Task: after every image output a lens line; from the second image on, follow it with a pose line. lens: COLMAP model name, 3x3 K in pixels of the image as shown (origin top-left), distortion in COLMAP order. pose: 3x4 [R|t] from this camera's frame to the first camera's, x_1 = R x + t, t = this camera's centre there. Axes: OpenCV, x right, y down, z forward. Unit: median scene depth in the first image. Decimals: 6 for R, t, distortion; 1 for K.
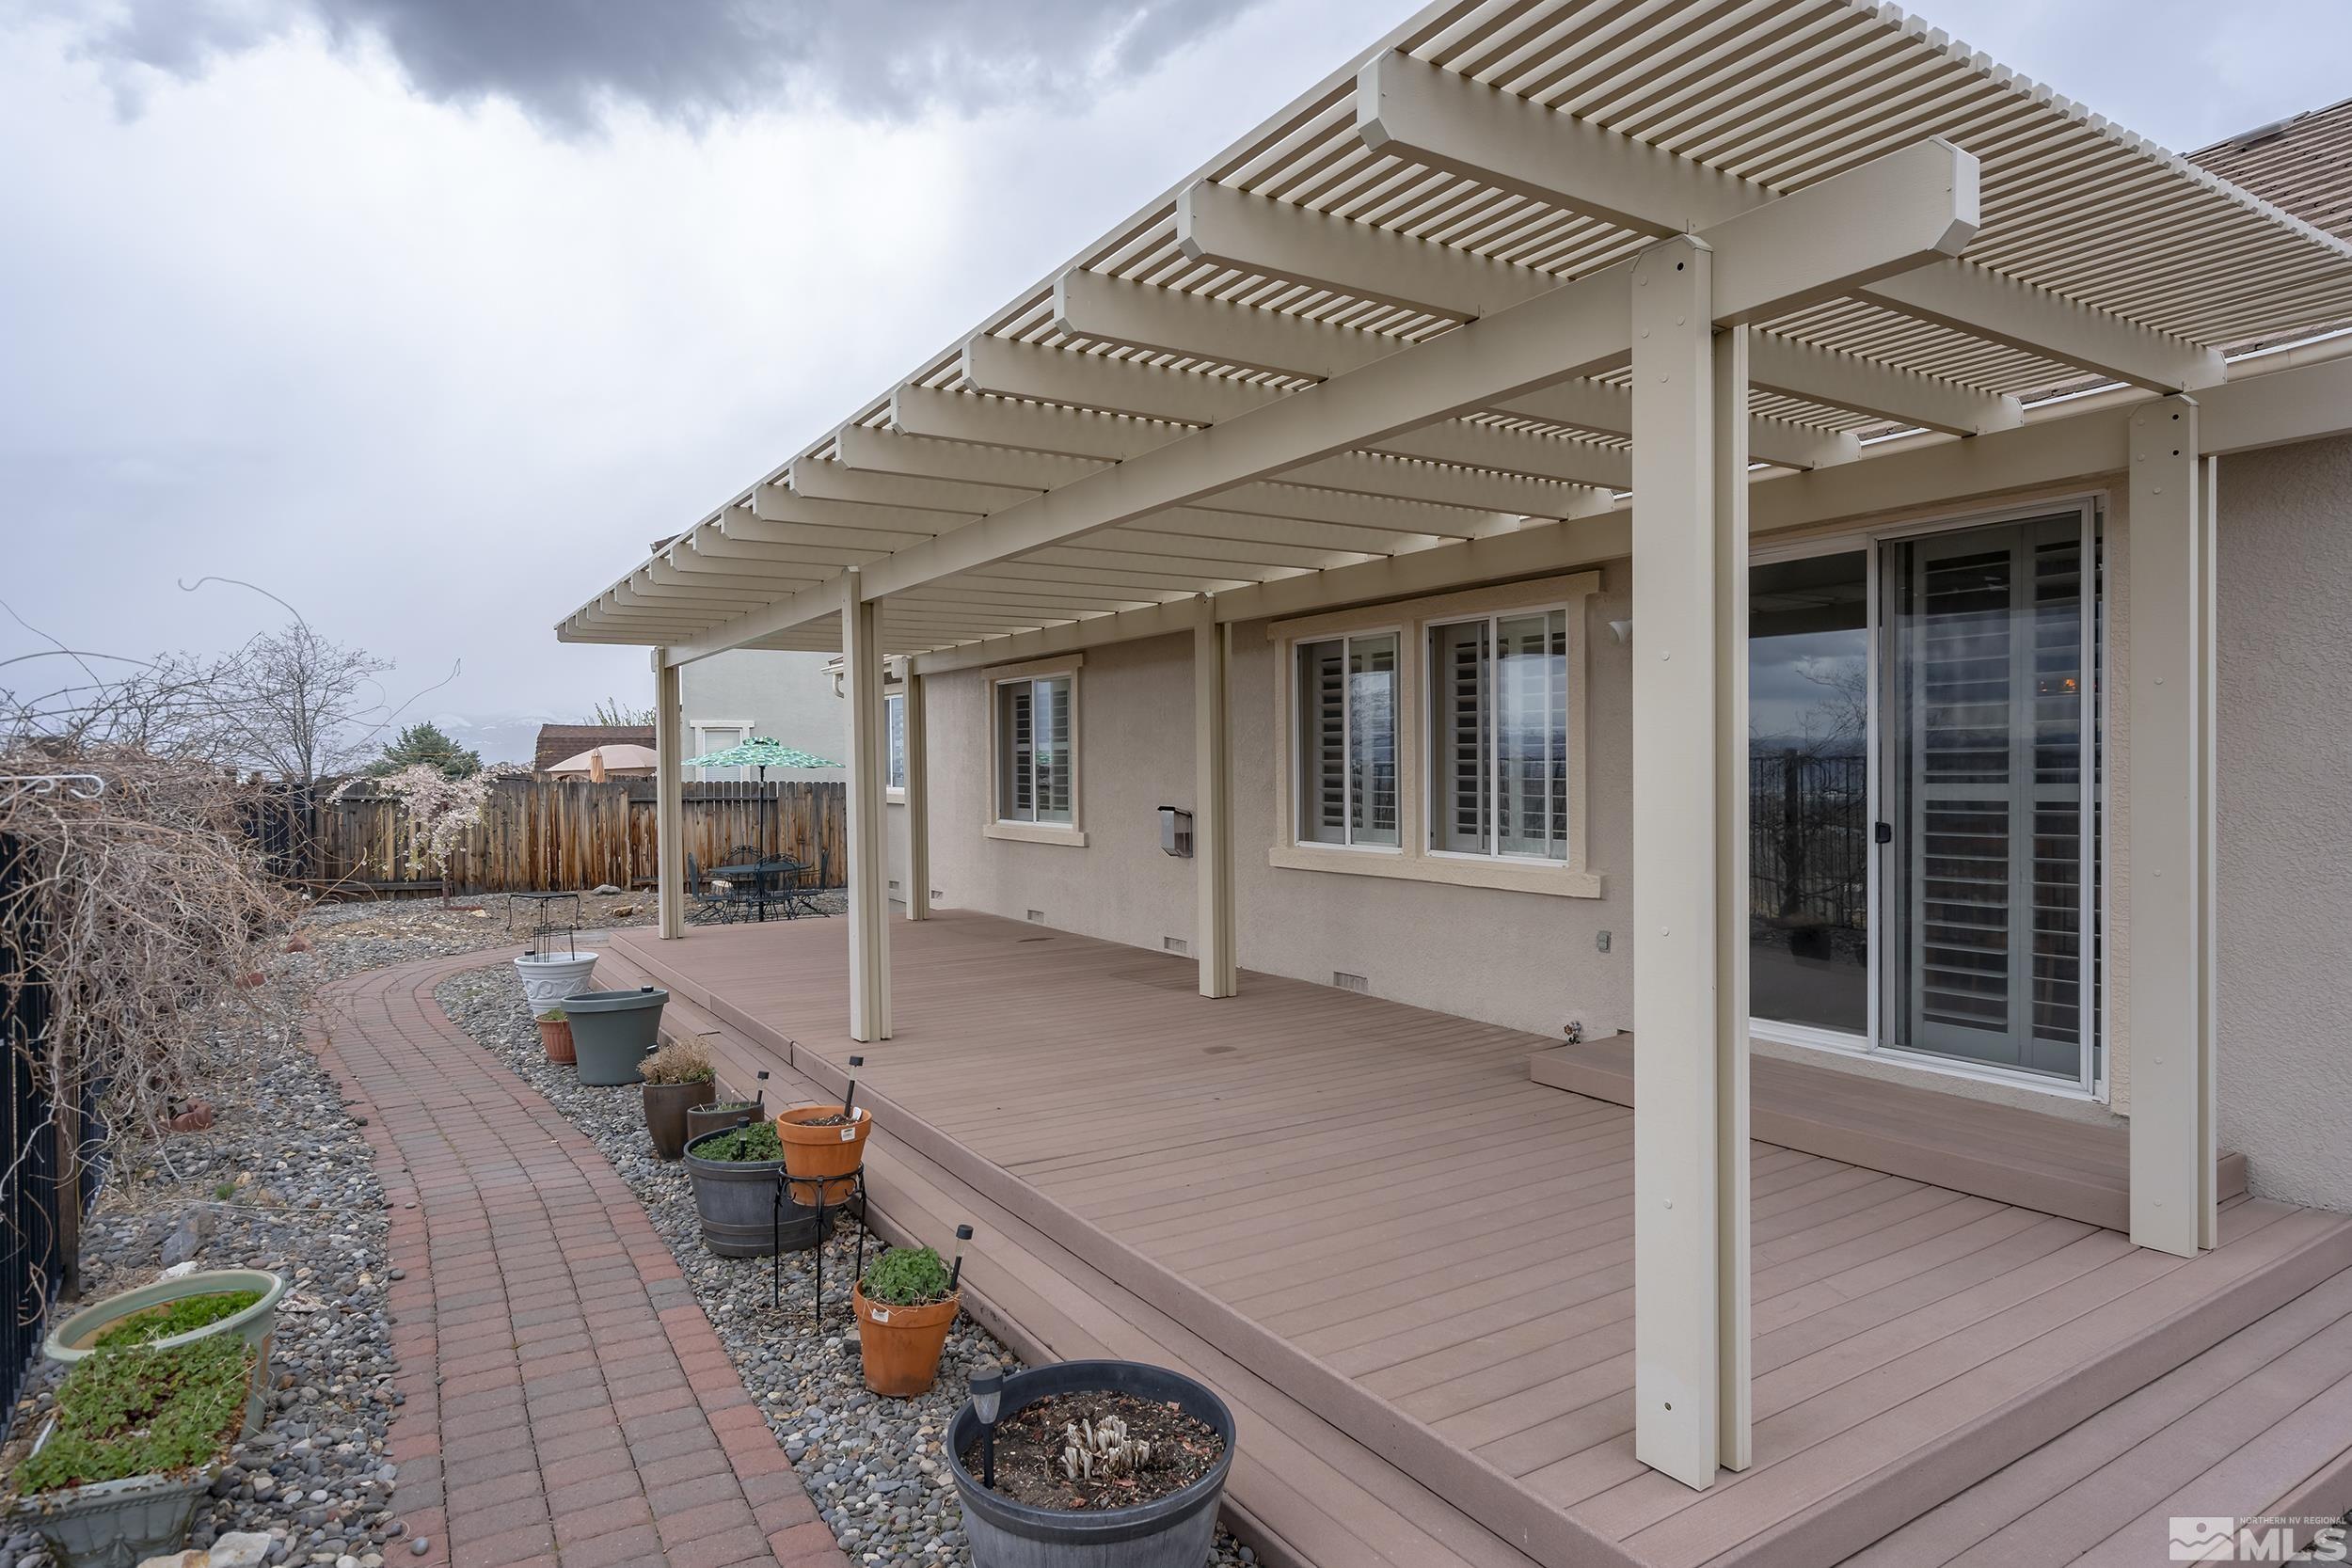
lens RADIAL K [[1330.4, 0, 1176.0], [0, 1330.4, 784.0], [0, 0, 1]] dist [0.000460, -0.000006]
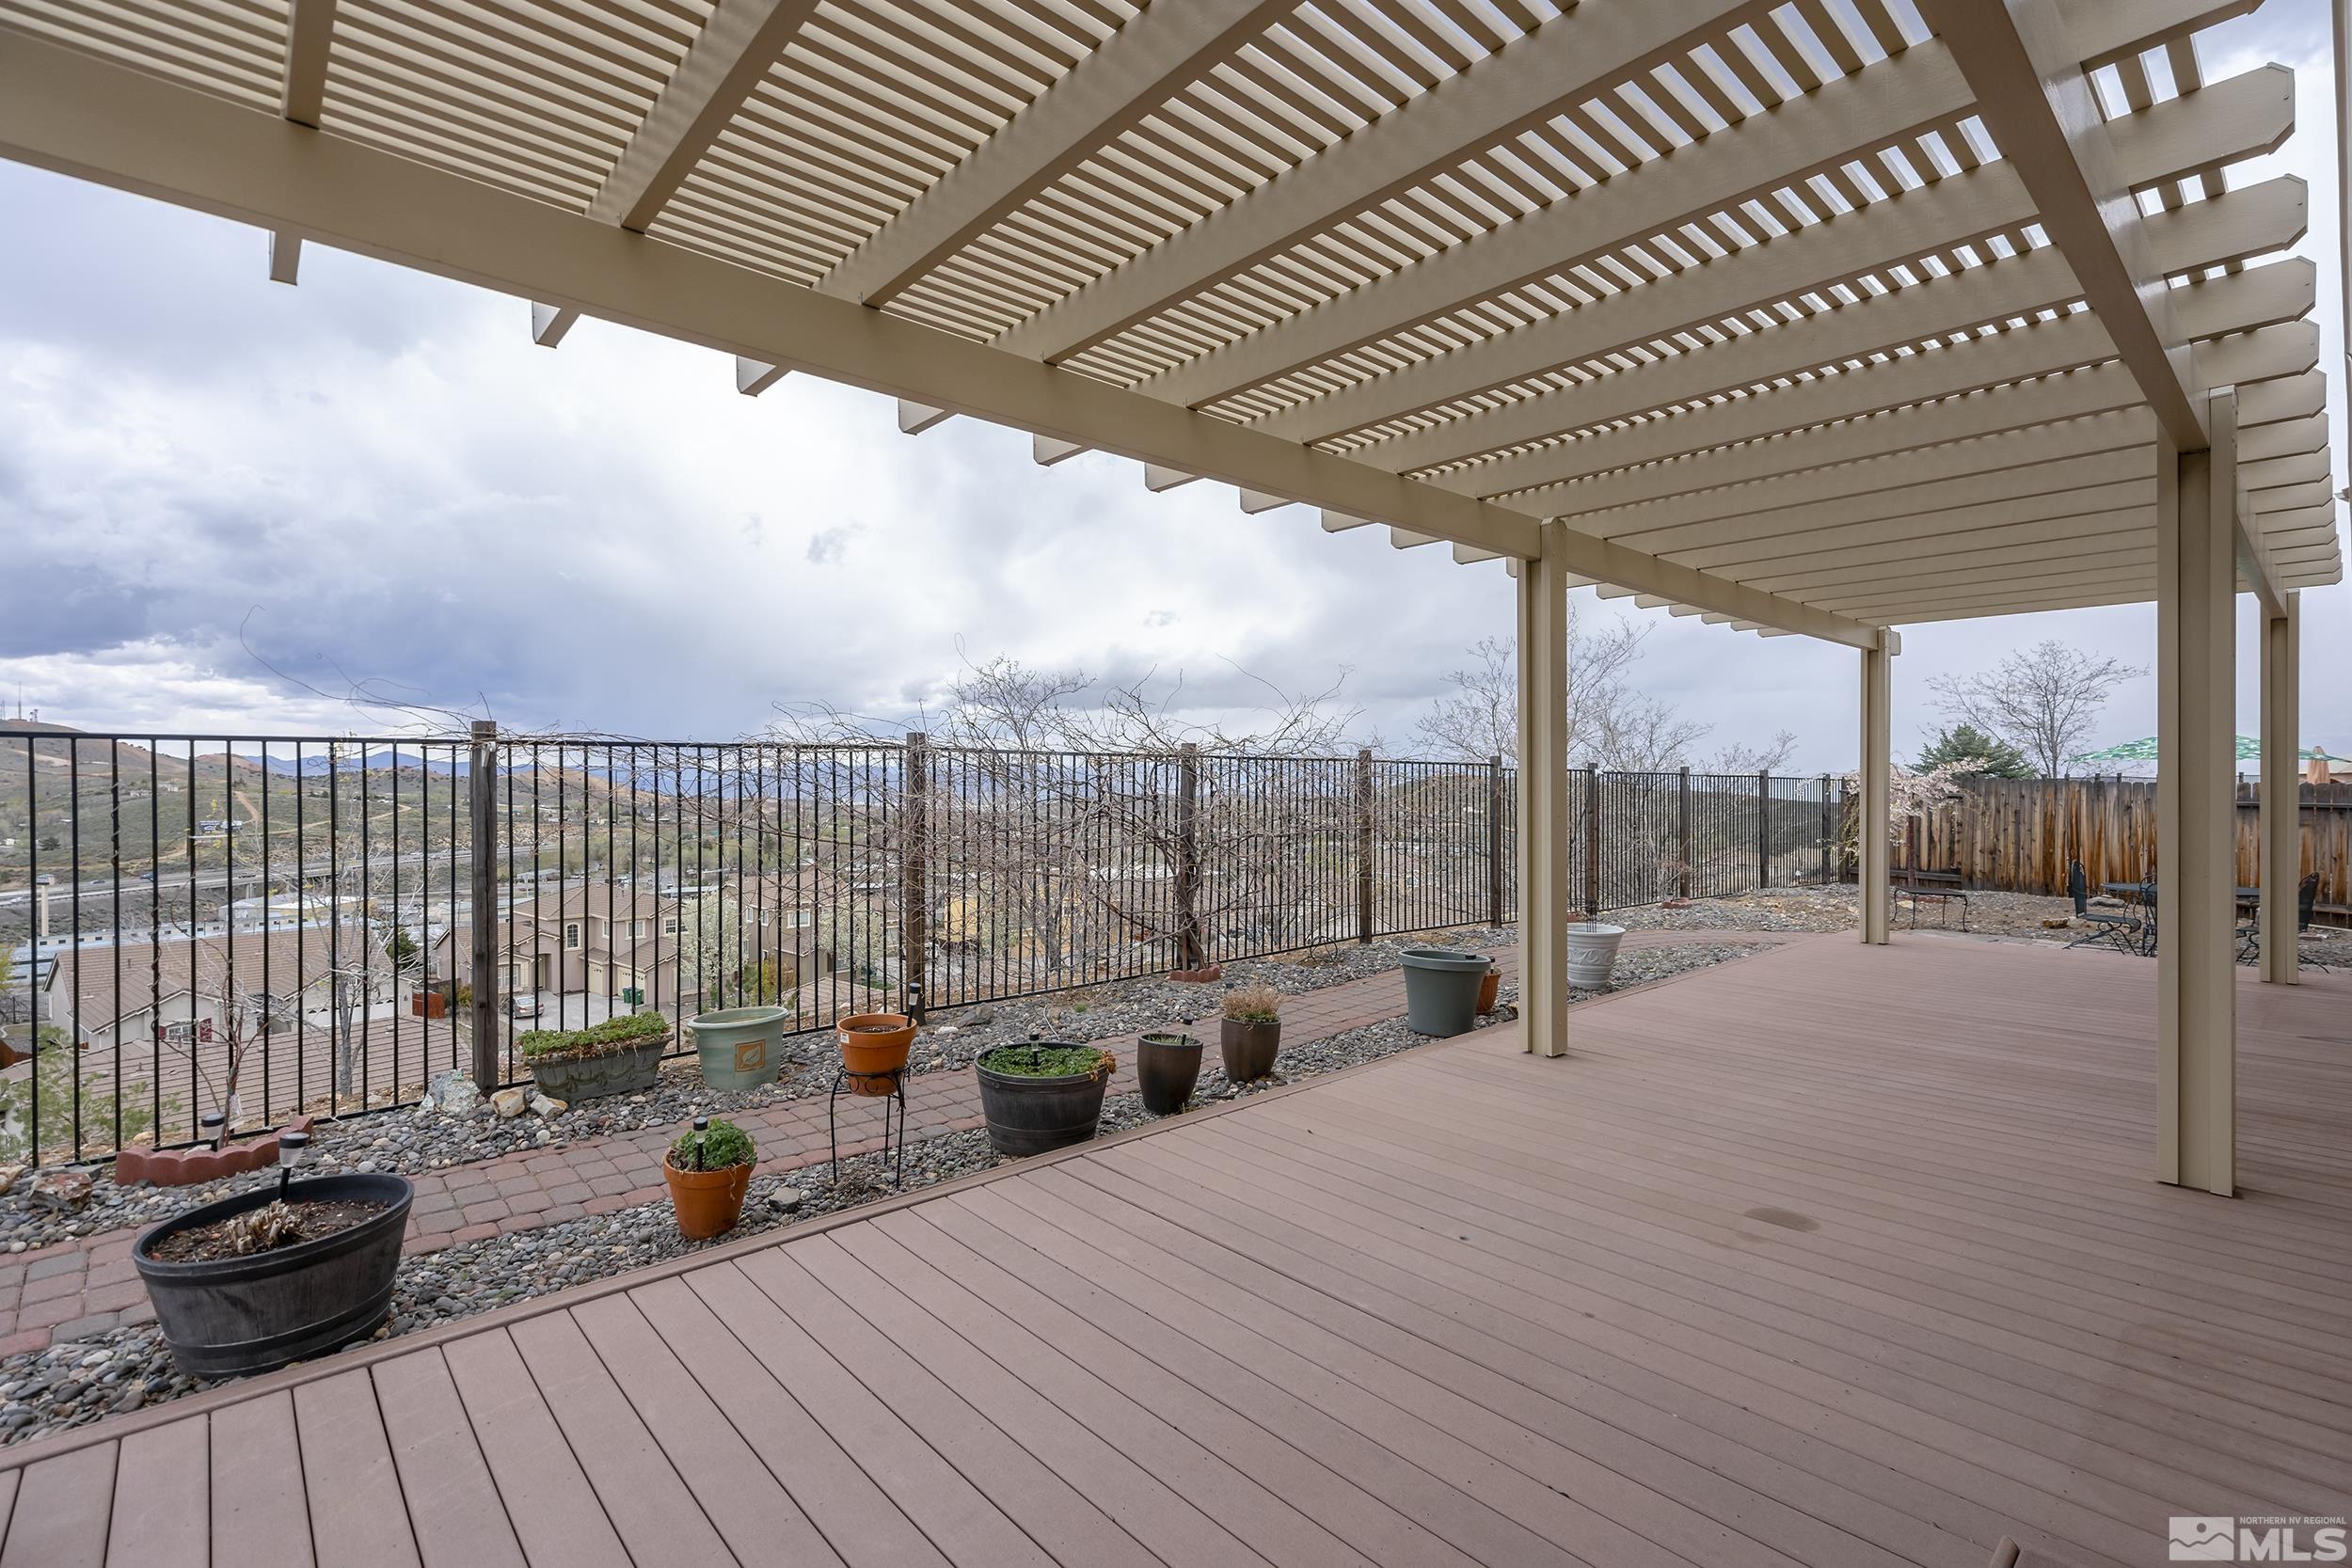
lens RADIAL K [[1067.2, 0, 1176.0], [0, 1067.2, 784.0], [0, 0, 1]] dist [-0.004466, -0.000396]
pose [[0.174428, 0.013631, -0.984576, 0.164223], [-0.017451, 0.999790, 0.010749, 0.003641], [0.984515, 0.015307, 0.174629, 0.244615]]
